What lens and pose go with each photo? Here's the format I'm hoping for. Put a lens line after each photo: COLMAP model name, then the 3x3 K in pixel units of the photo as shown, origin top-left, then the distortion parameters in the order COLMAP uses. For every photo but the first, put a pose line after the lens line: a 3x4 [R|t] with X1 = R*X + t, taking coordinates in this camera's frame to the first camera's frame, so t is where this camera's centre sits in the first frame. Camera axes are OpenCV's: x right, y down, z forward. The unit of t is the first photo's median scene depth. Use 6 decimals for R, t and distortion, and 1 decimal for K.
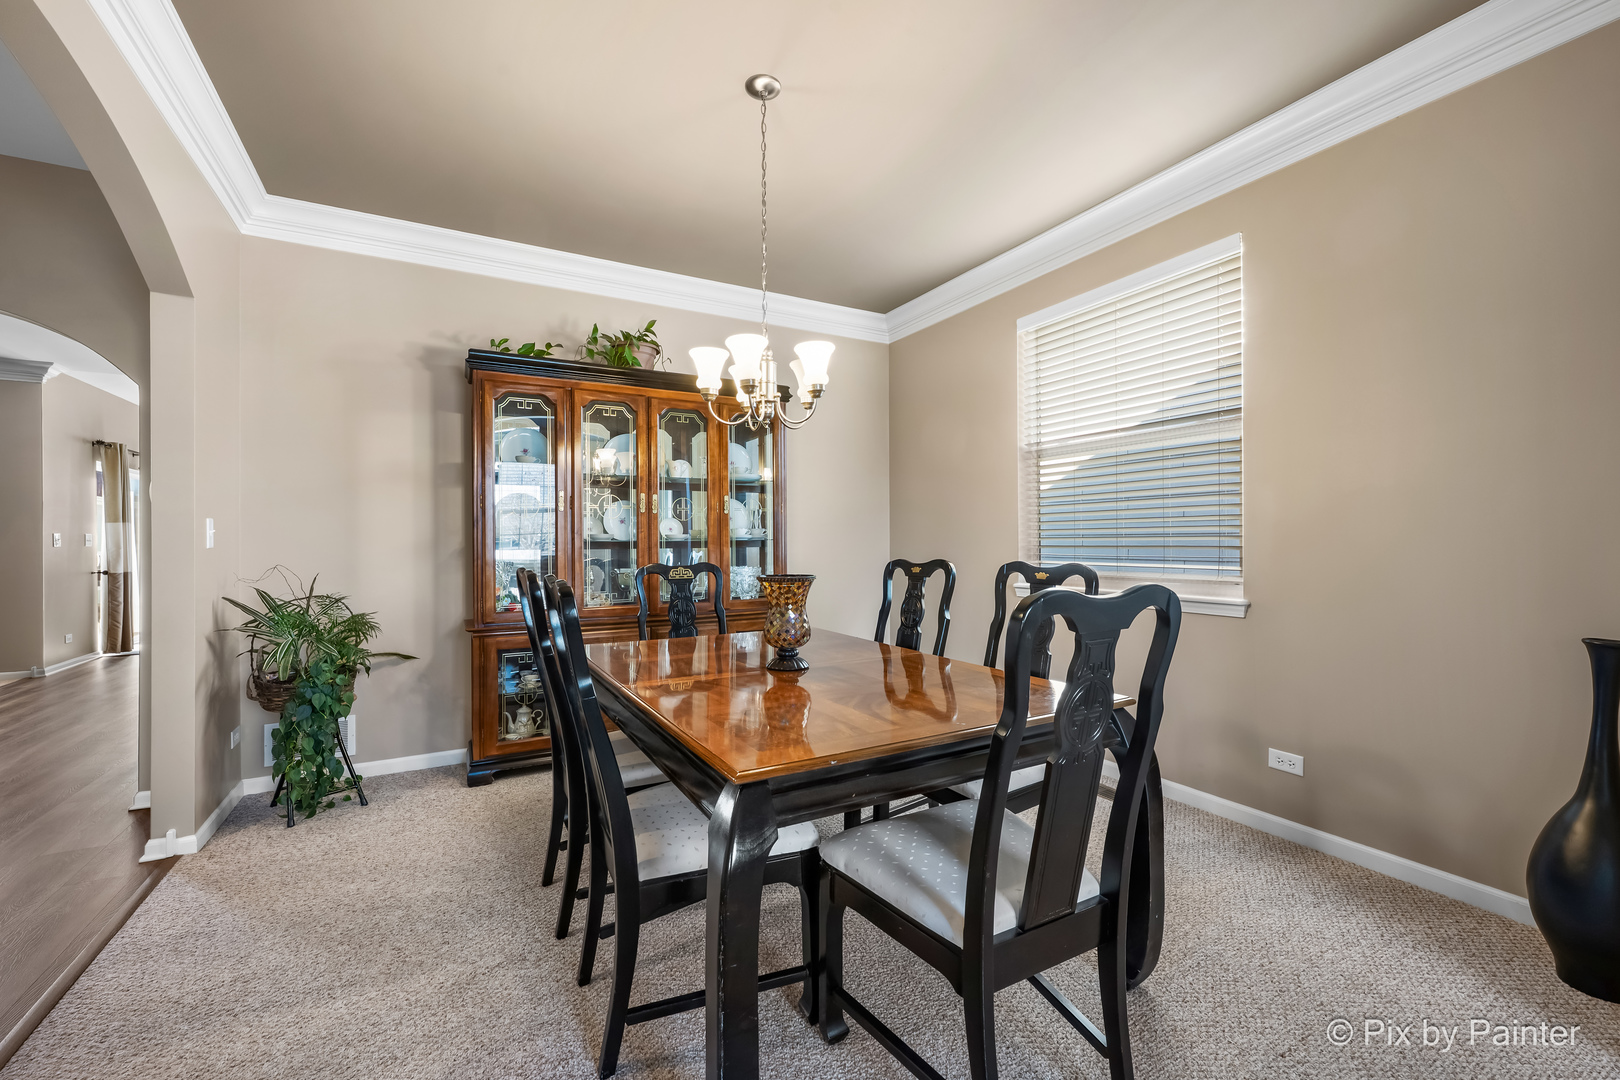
lens RADIAL K [[646.7, 0, 810.0], [0, 646.7, 540.0], [0, 0, 1]] dist [0.000204, 0.000010]
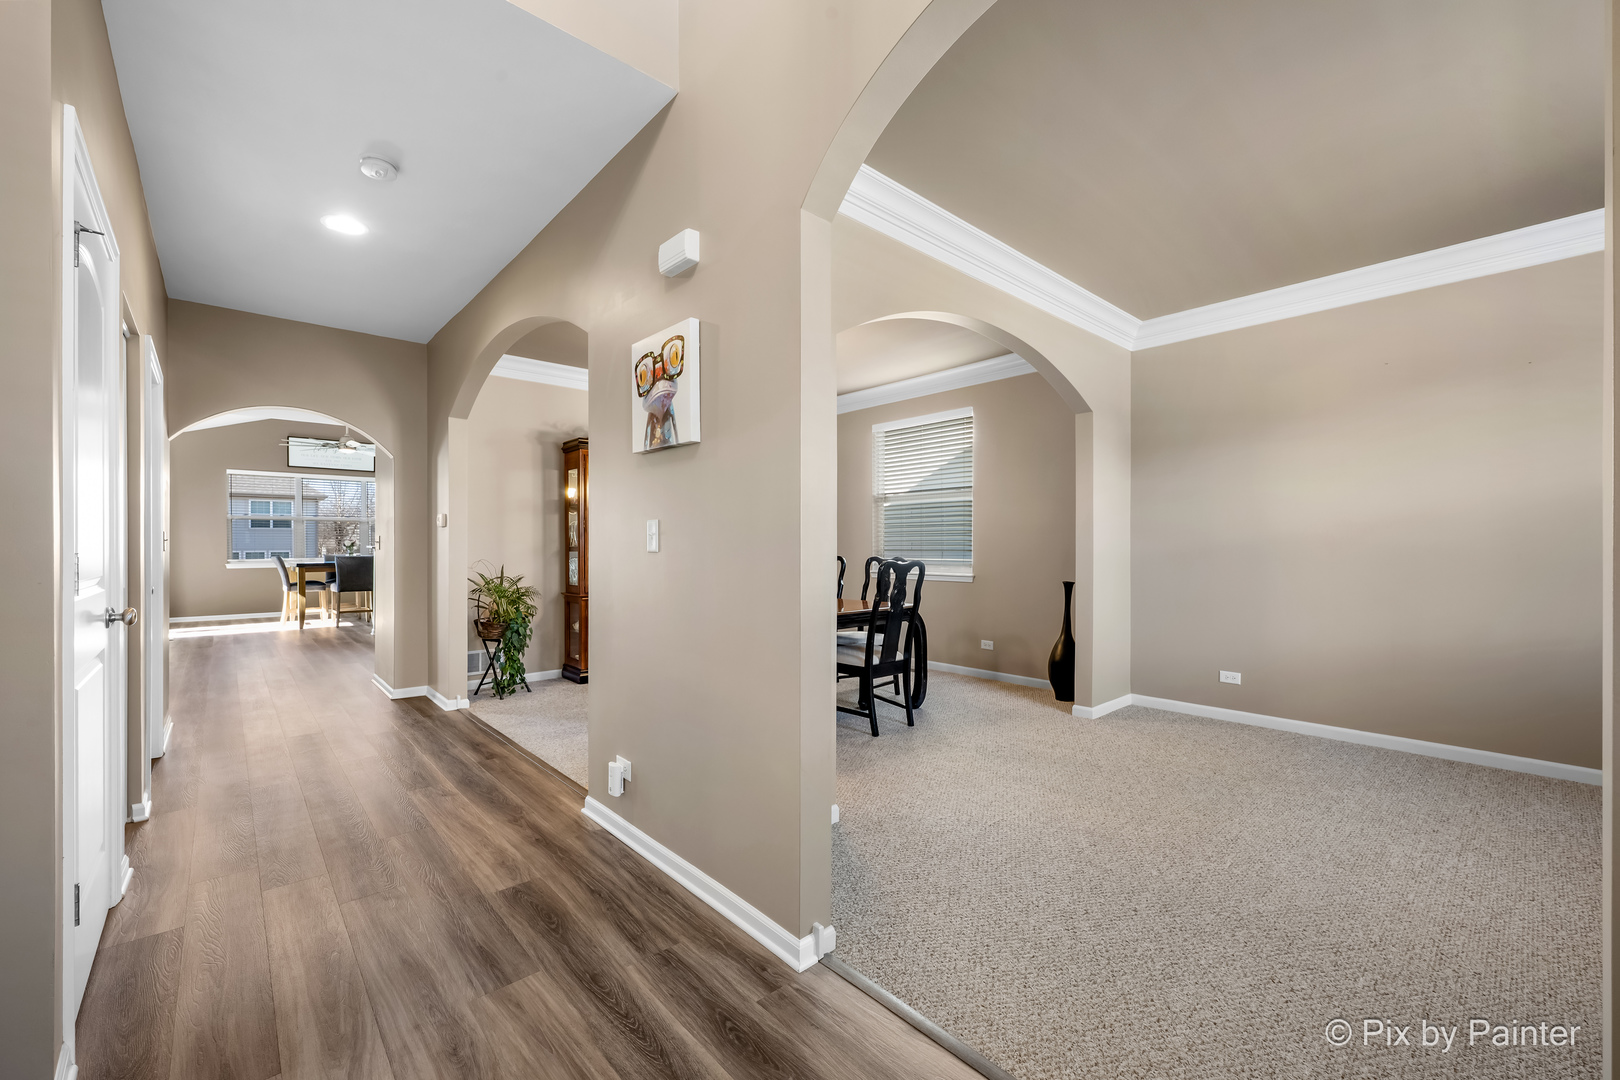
lens RADIAL K [[646.7, 0, 810.0], [0, 646.7, 540.0], [0, 0, 1]] dist [0.000204, 0.000010]
pose [[0.973353, 0.004684, 0.229263, -0.366691], [-0.002756, 0.999958, -0.008727, -0.002545], [-0.229294, 0.007863, 0.973325, -1.005309]]
